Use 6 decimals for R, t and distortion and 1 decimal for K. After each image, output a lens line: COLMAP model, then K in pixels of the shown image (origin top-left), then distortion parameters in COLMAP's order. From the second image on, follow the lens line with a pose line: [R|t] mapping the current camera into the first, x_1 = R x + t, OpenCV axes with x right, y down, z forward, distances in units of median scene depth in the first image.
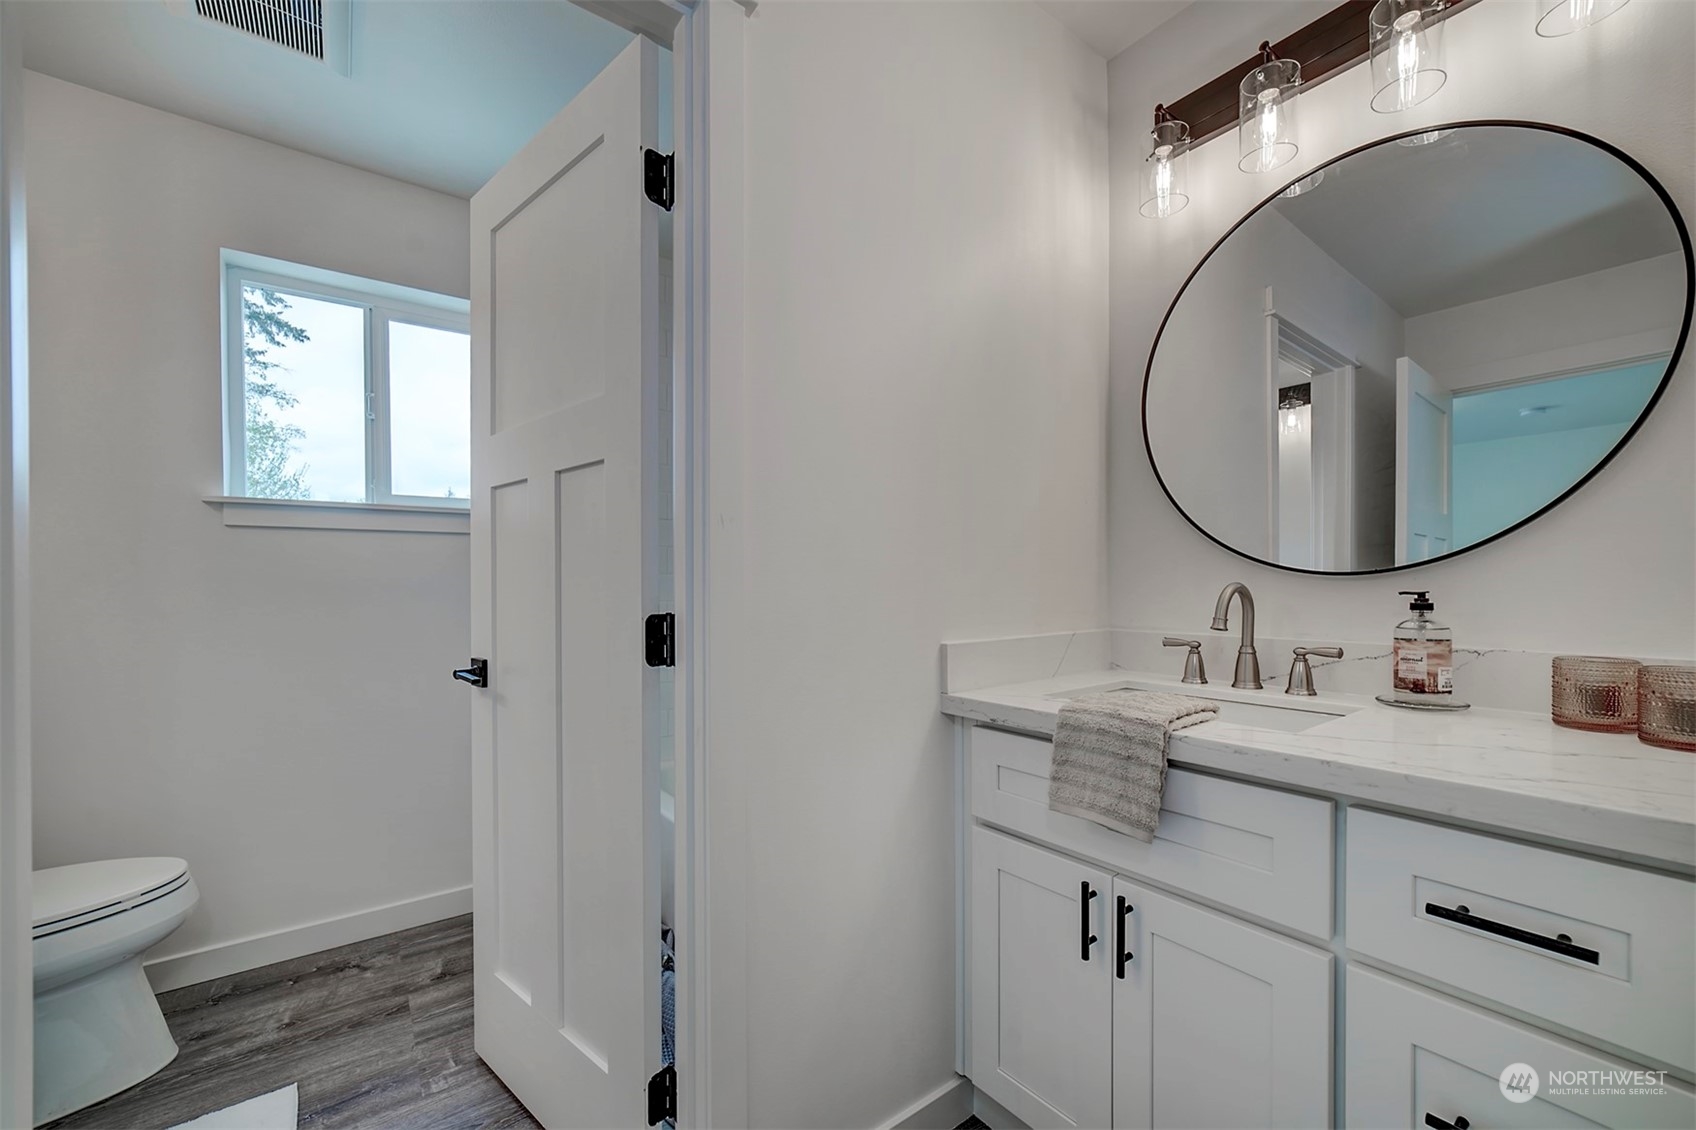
lens RADIAL K [[656.3, 0, 871.1], [0, 656.3, 588.8], [0, 0, 1]] dist [-0.010386, 0.002374]
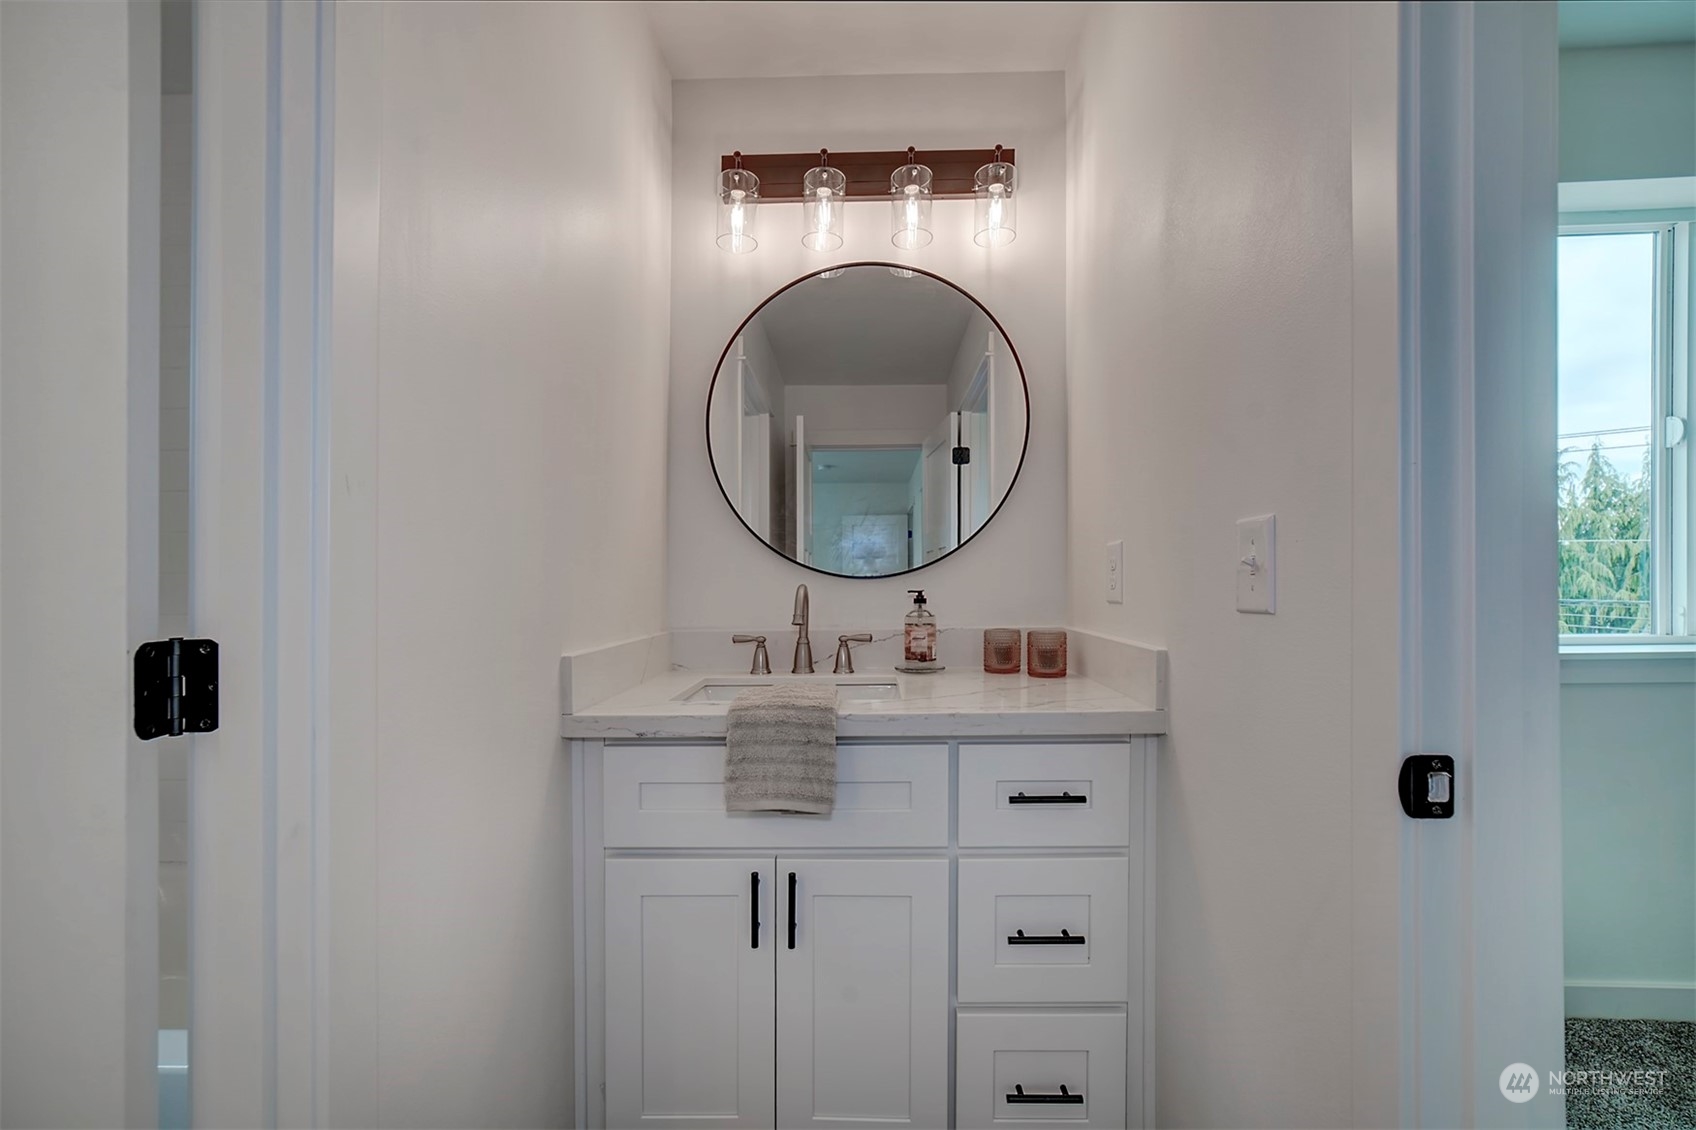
lens RADIAL K [[656.3, 0, 833.6], [0, 656.3, 583.1], [0, 0, 1]] dist [-0.010386, 0.002374]
pose [[0.644124, 0.000943, 0.764920, -0.377279], [0.012195, 0.999859, -0.011502, 0.002851], [-0.764824, 0.016737, 0.644022, 0.222548]]
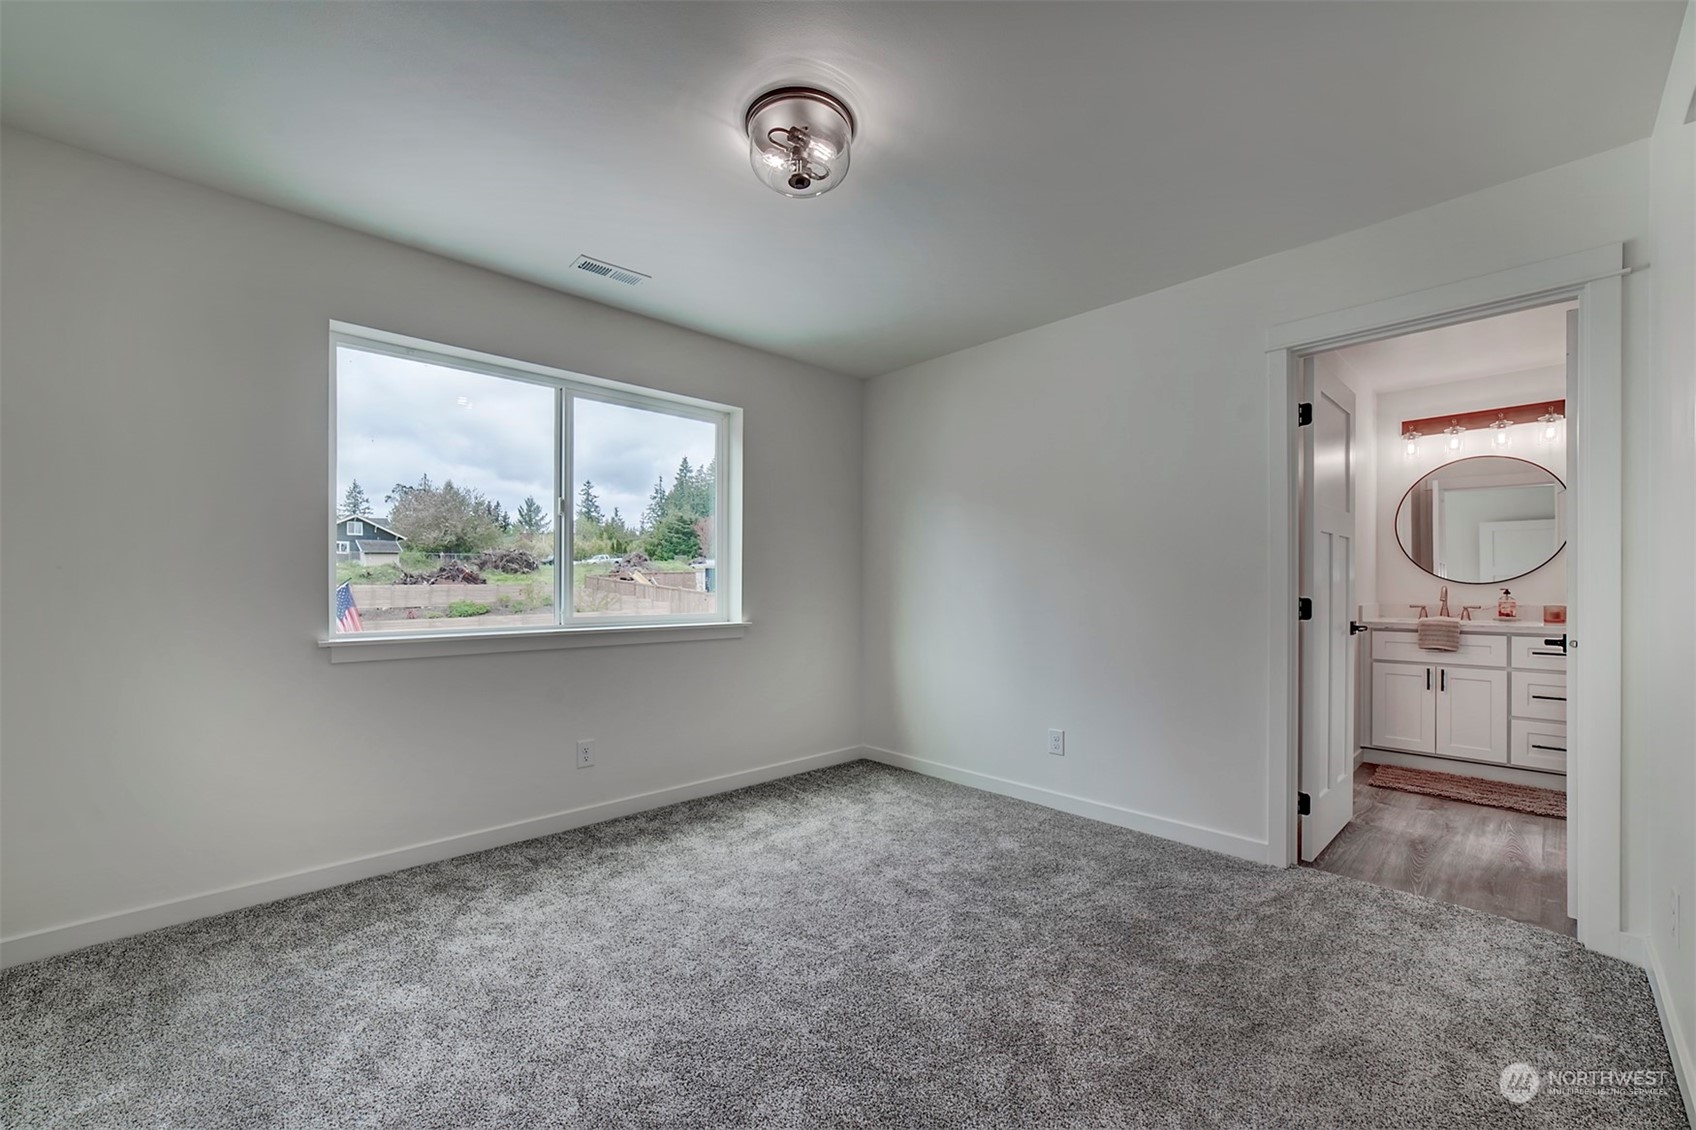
lens RADIAL K [[656.3, 0, 845.0], [0, 656.3, 576.9], [0, 0, 1]] dist [-0.010386, 0.002374]
pose [[0.994877, -0.000166, 0.101088, -3.185751], [0.001695, 0.999885, -0.015045, -0.013895], [-0.101074, 0.015140, 0.994764, -2.229459]]
